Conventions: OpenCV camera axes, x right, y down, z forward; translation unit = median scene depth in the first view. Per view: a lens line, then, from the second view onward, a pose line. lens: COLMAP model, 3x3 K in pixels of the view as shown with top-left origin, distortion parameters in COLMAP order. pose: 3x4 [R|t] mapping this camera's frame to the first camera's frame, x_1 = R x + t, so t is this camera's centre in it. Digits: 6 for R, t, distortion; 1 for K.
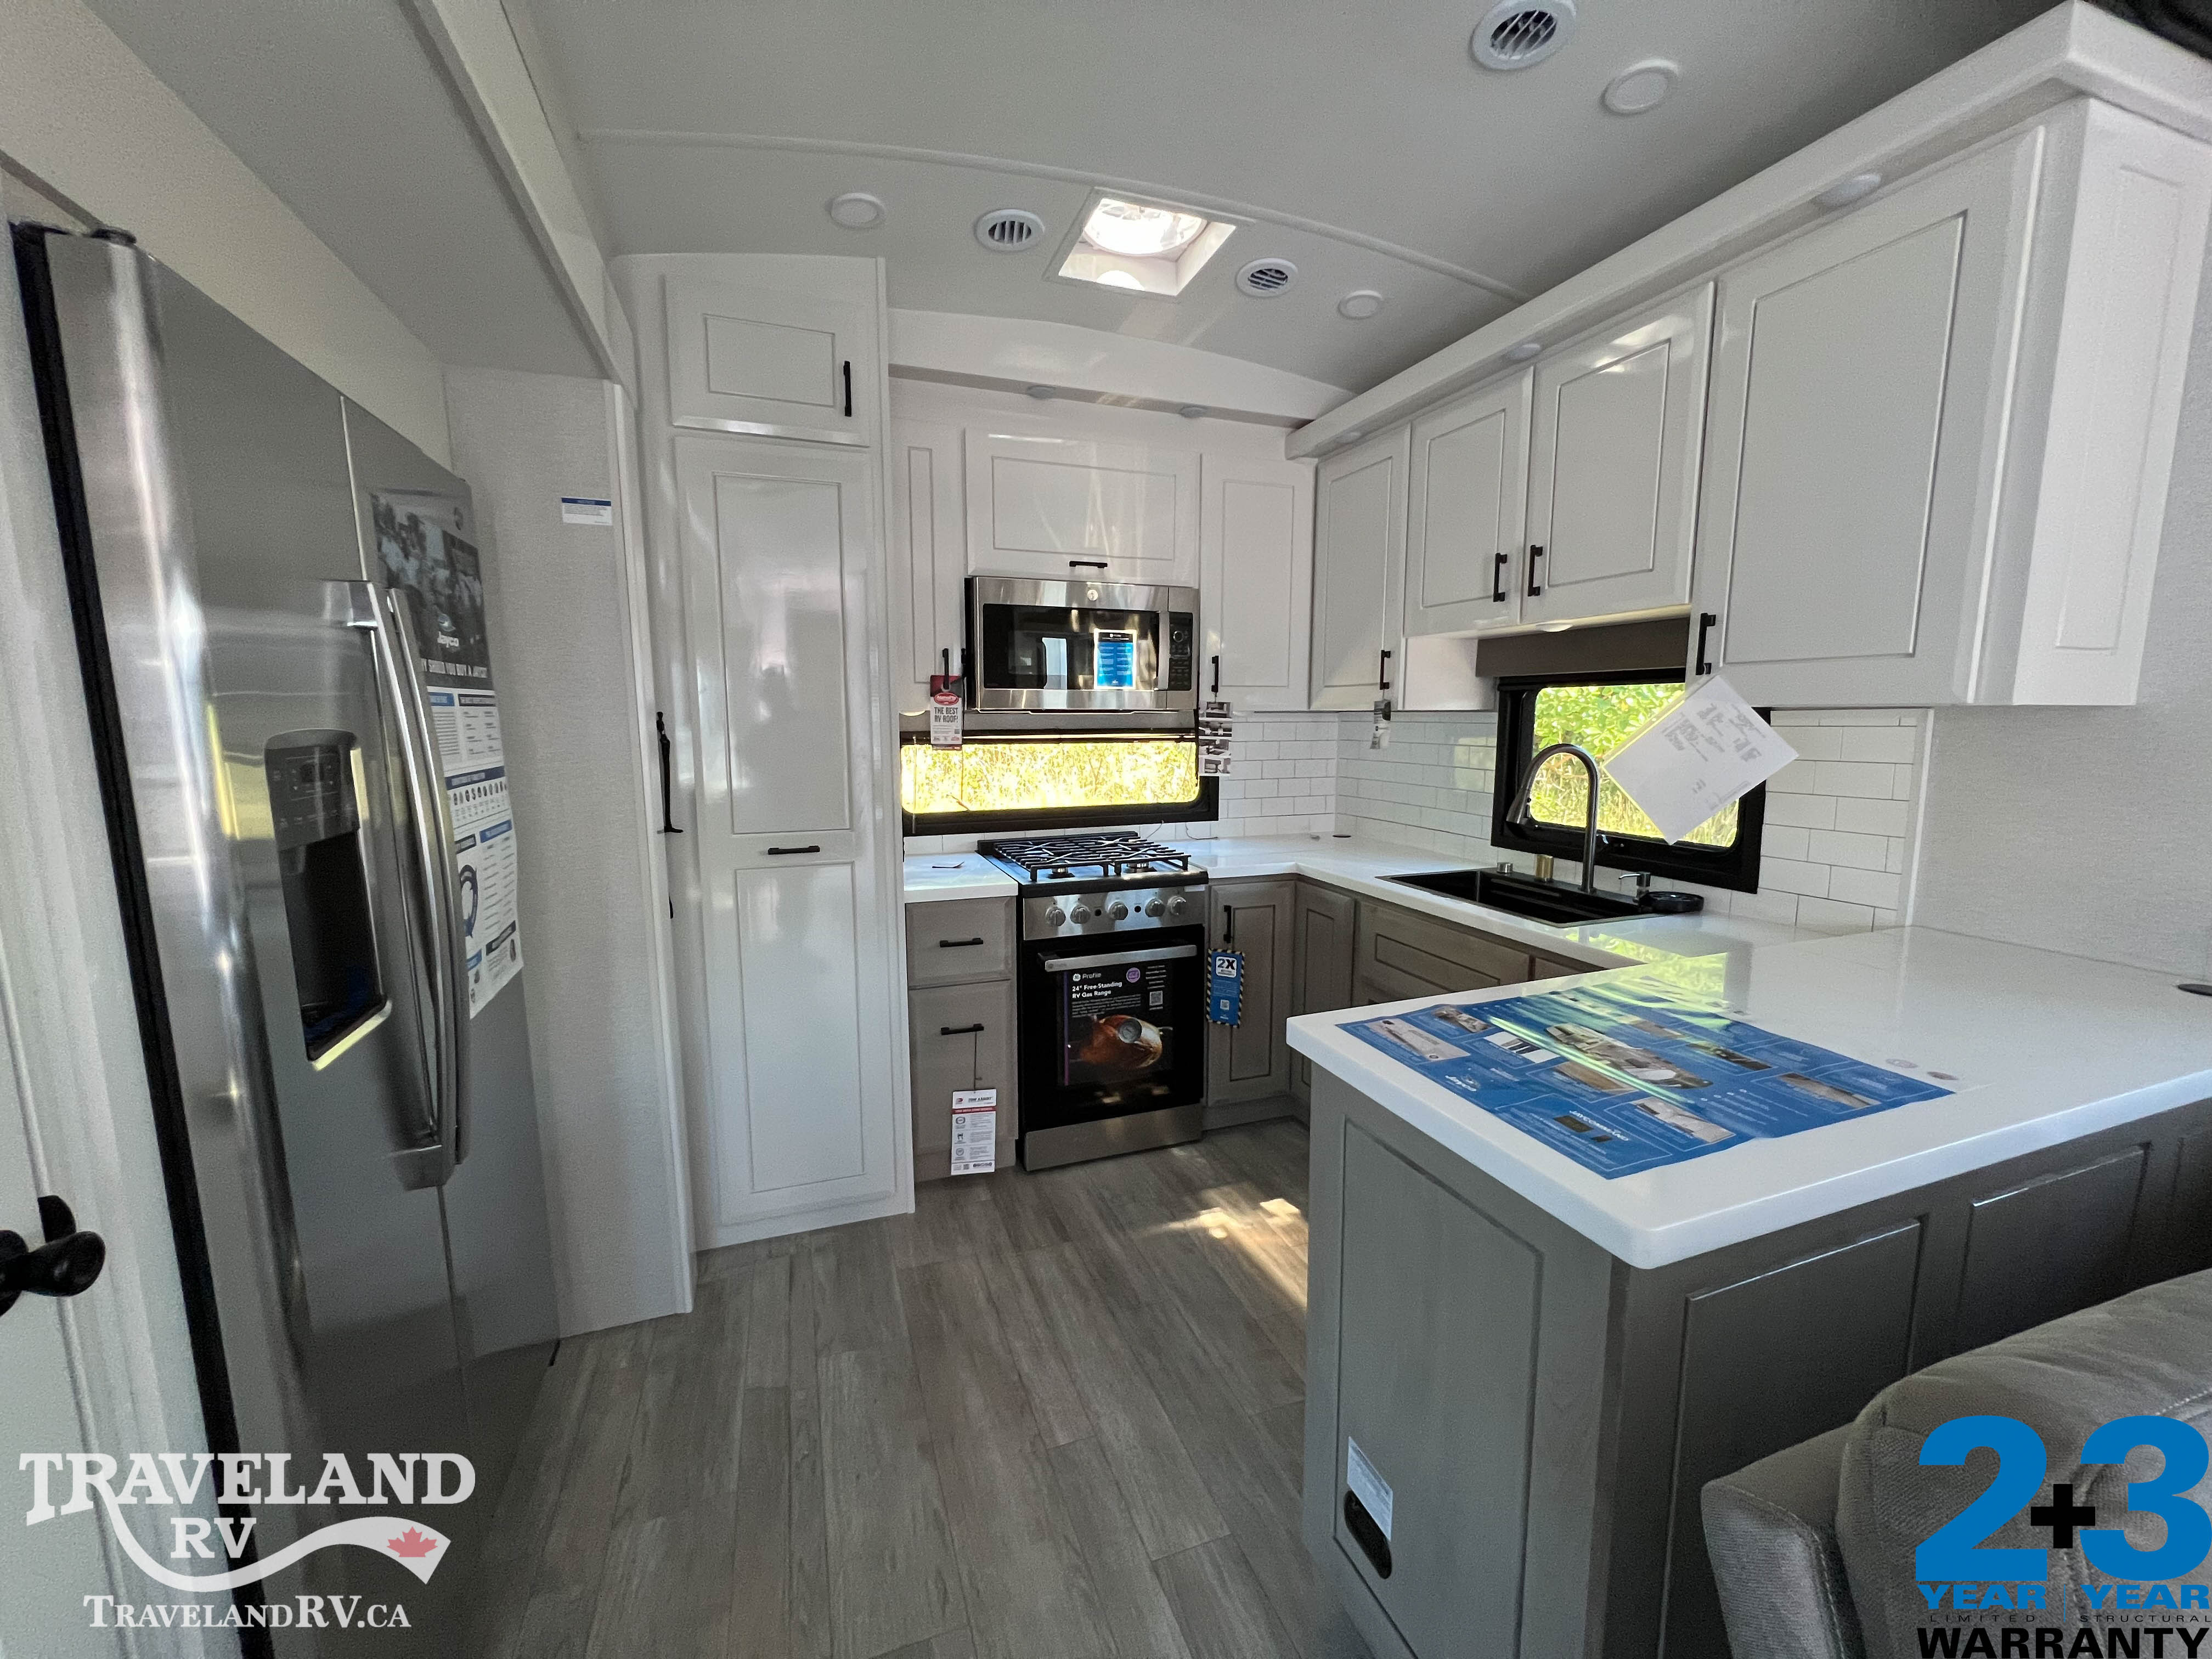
lens RADIAL K [[881.7, 0, 1106.0], [0, 881.7, 829.5], [0, 0, 1]] dist [-0.001719, 0.000042]
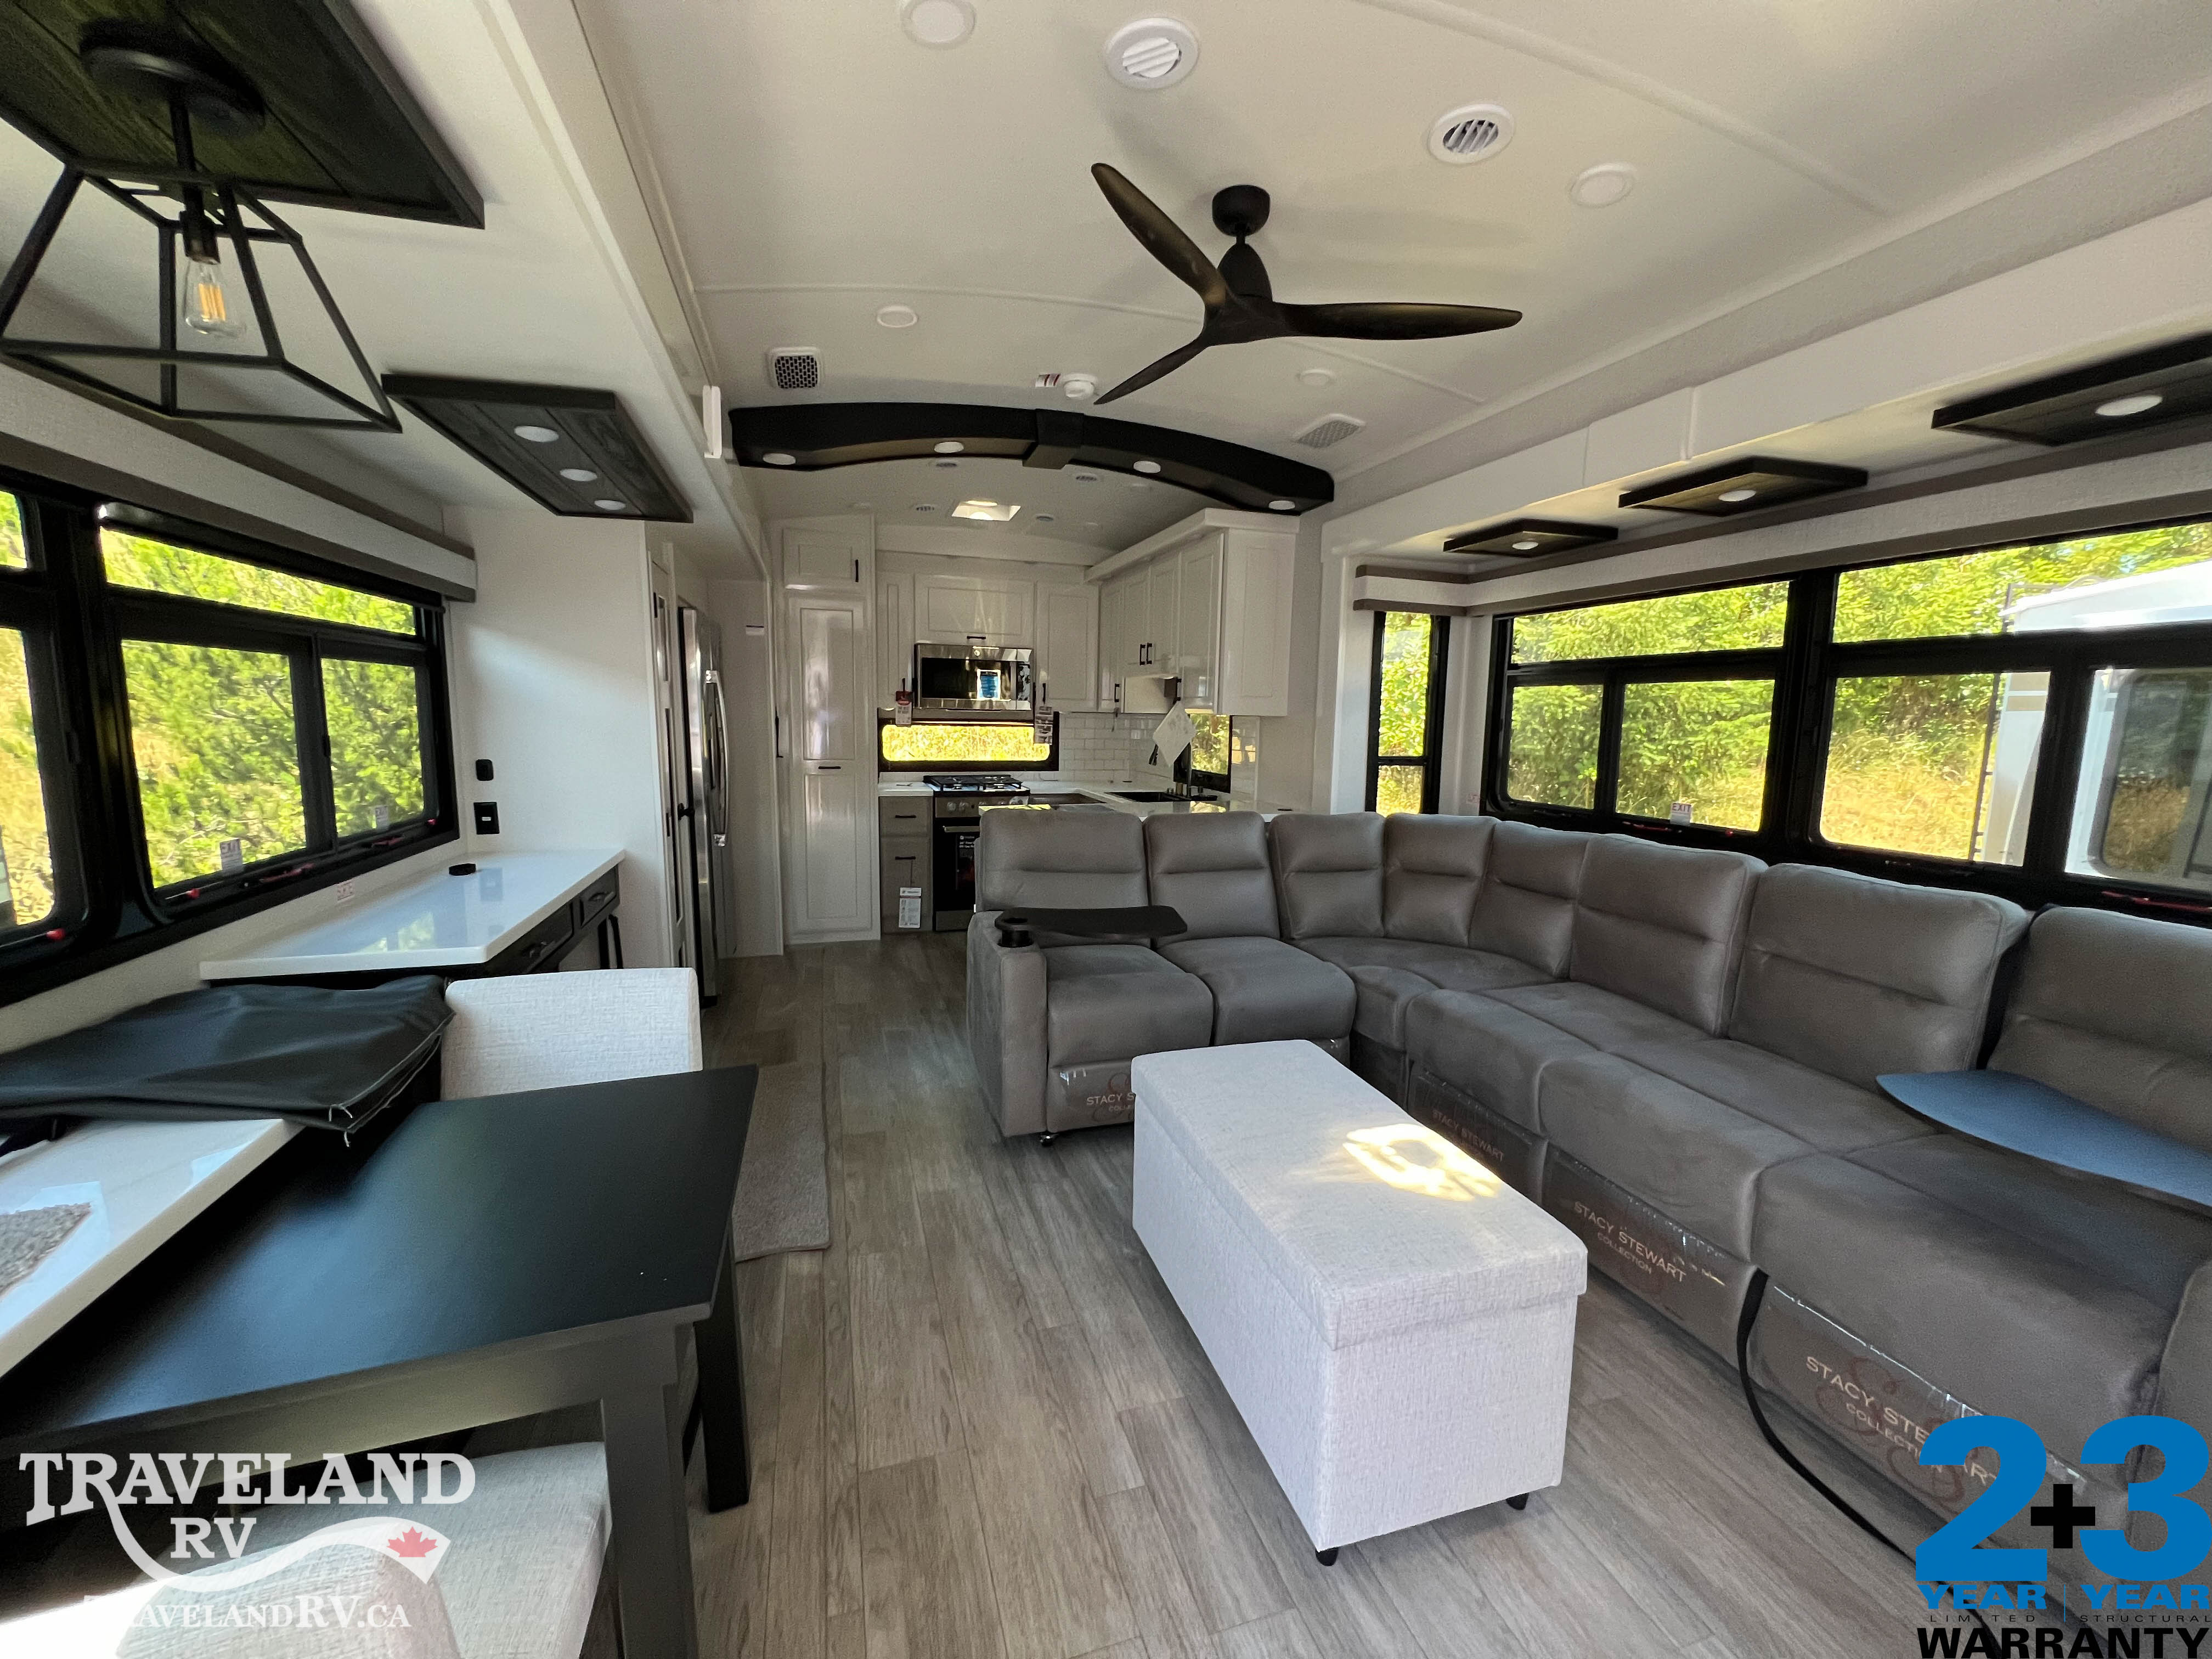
lens RADIAL K [[821.6, 0, 1106.0], [0, 821.6, 829.5], [0, 0, 1]] dist [-0.044941, 0.000033]
pose [[0.999425, 0.026469, -0.021195, 0.039556], [-0.026272, 0.999609, 0.009531, 0.013842], [0.021439, -0.008969, 0.999730, -0.105932]]
